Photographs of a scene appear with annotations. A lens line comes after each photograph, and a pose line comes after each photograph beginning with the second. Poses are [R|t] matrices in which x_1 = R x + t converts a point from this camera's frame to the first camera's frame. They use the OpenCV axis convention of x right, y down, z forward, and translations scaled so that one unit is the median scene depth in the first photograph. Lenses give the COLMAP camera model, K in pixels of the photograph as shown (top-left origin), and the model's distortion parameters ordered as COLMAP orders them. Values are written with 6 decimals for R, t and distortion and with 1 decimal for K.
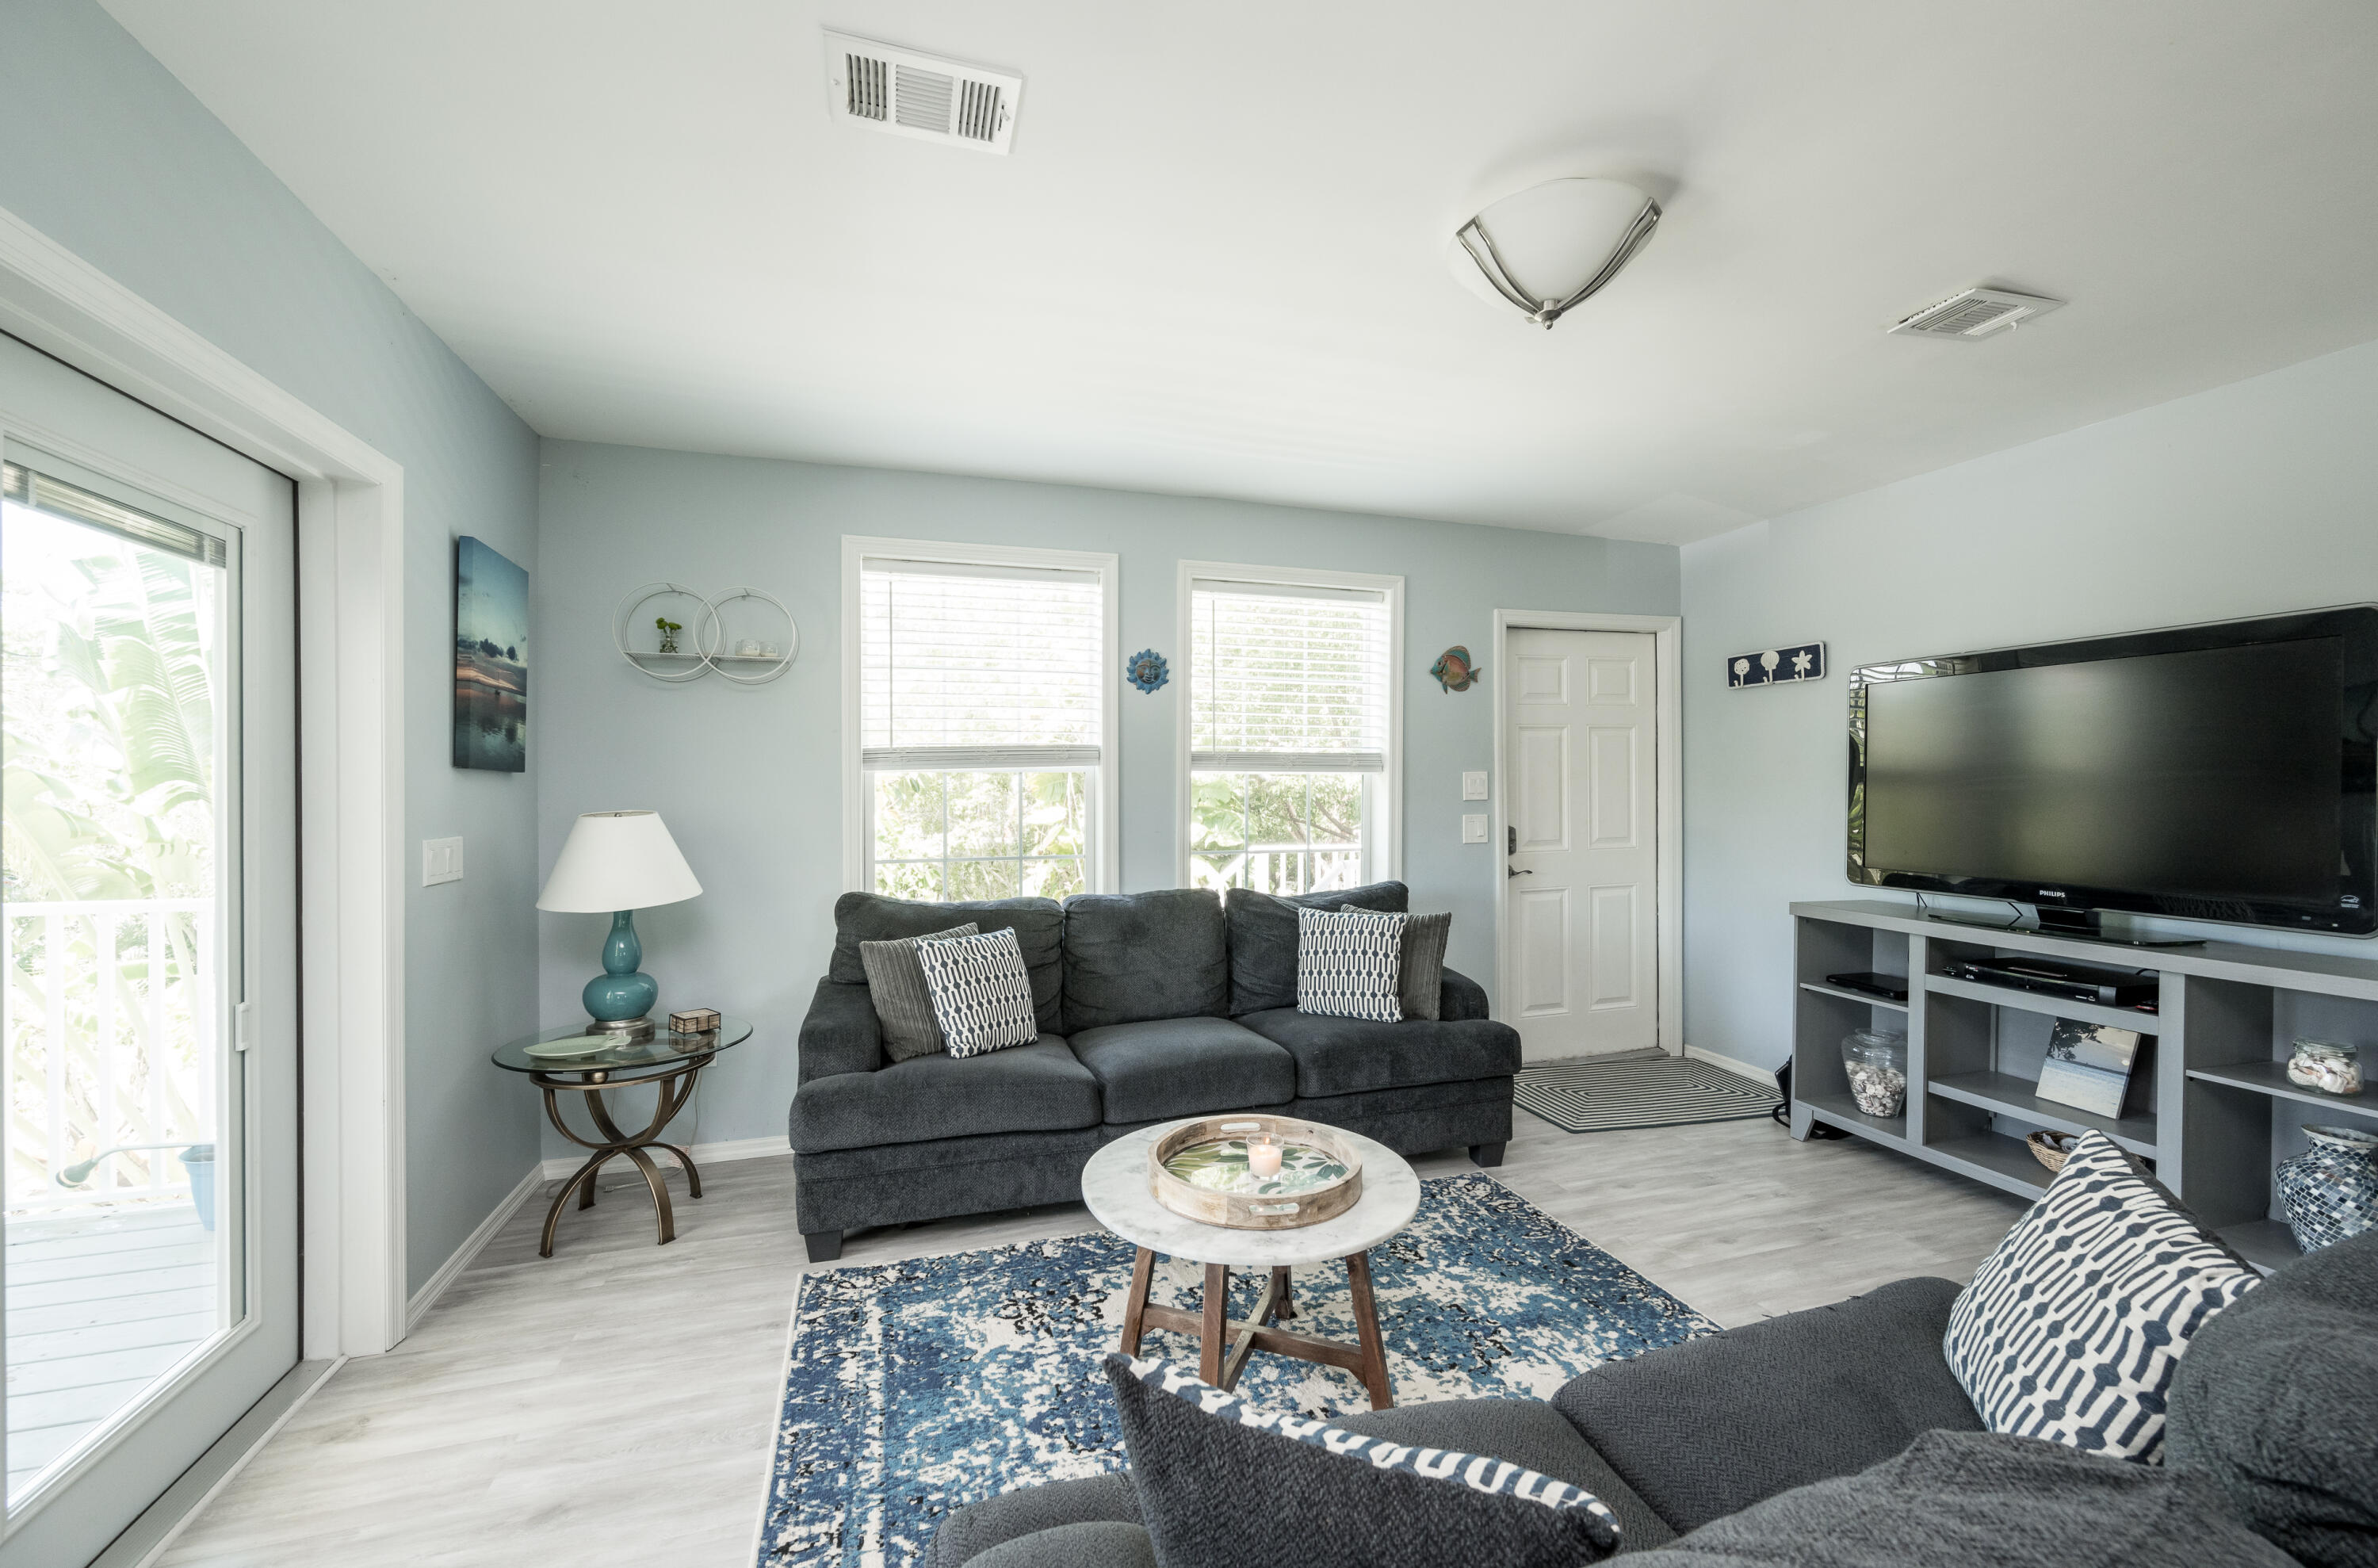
lens RADIAL K [[946.7, 0, 1184.7], [0, 946.7, 787.2], [0, 0, 1]] dist [-0.001289, 0.000007]
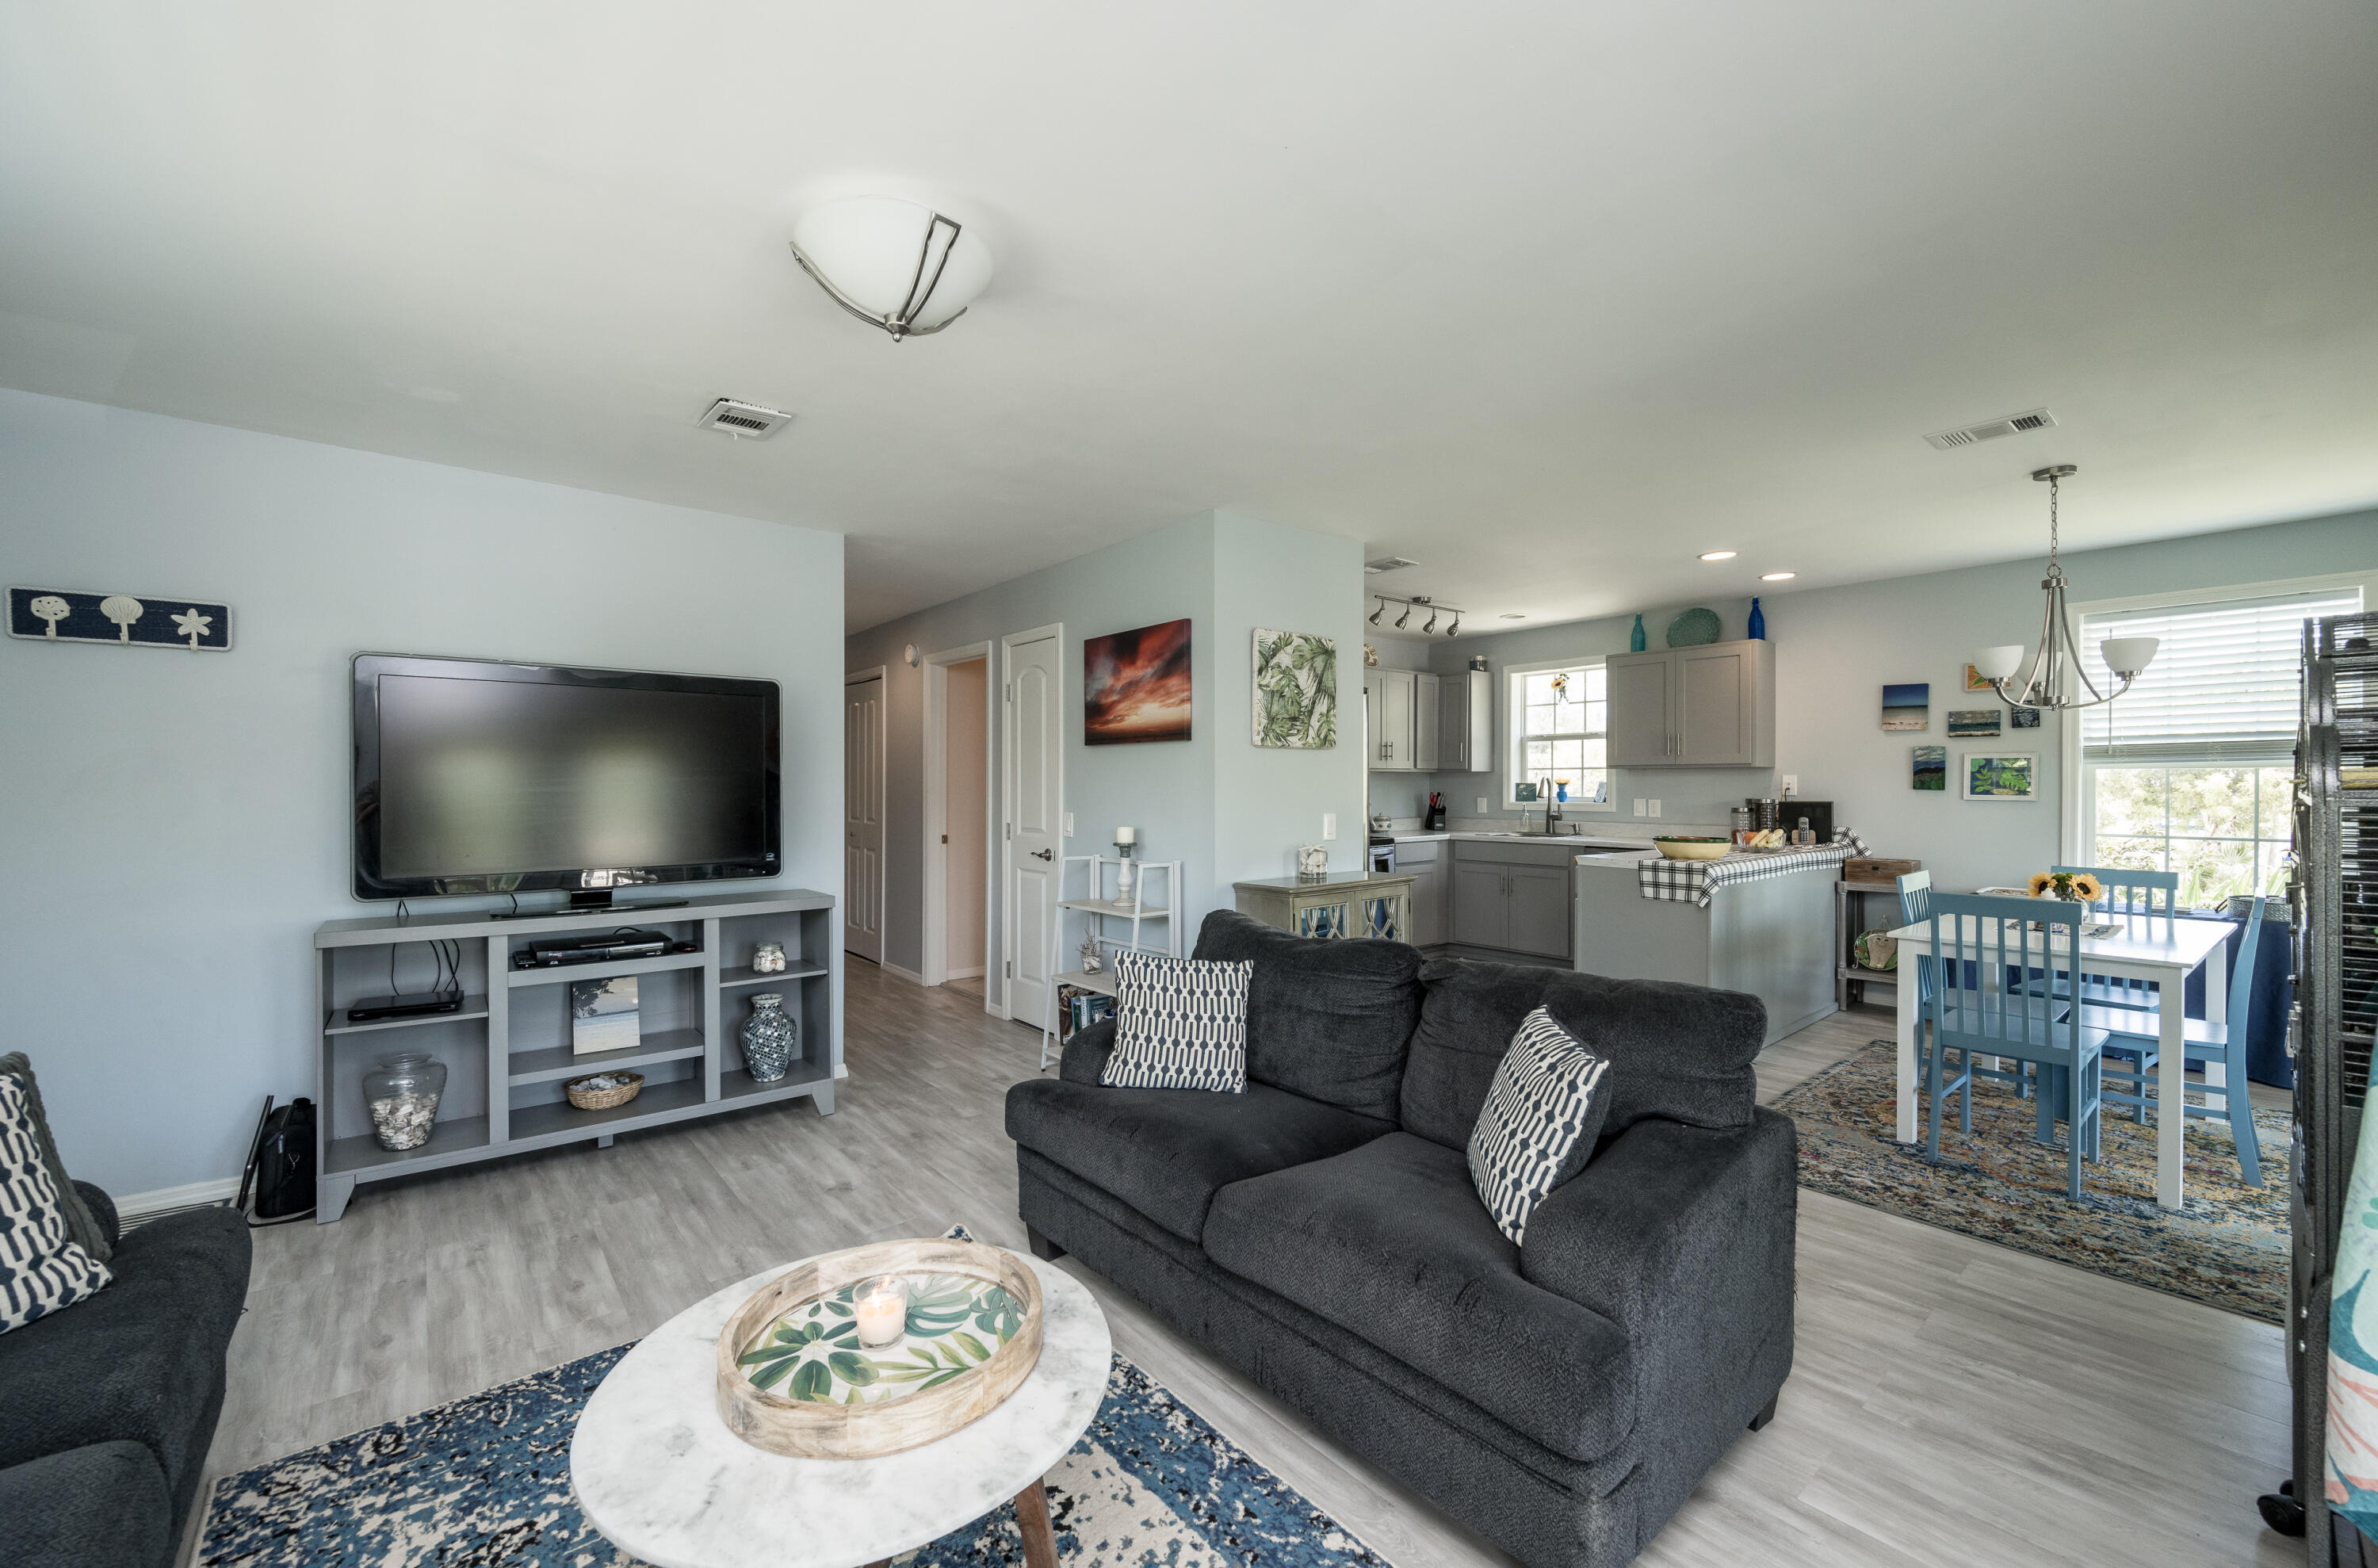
lens RADIAL K [[946.7, 0, 1187.3], [0, 946.7, 789.0], [0, 0, 1]] dist [-0.001289, 0.000007]
pose [[-0.389317, -0.001437, 0.921103, -0.453147], [0.002916, 0.999992, 0.002792, -0.001139], [-0.921099, 0.003773, -0.389310, 0.738057]]
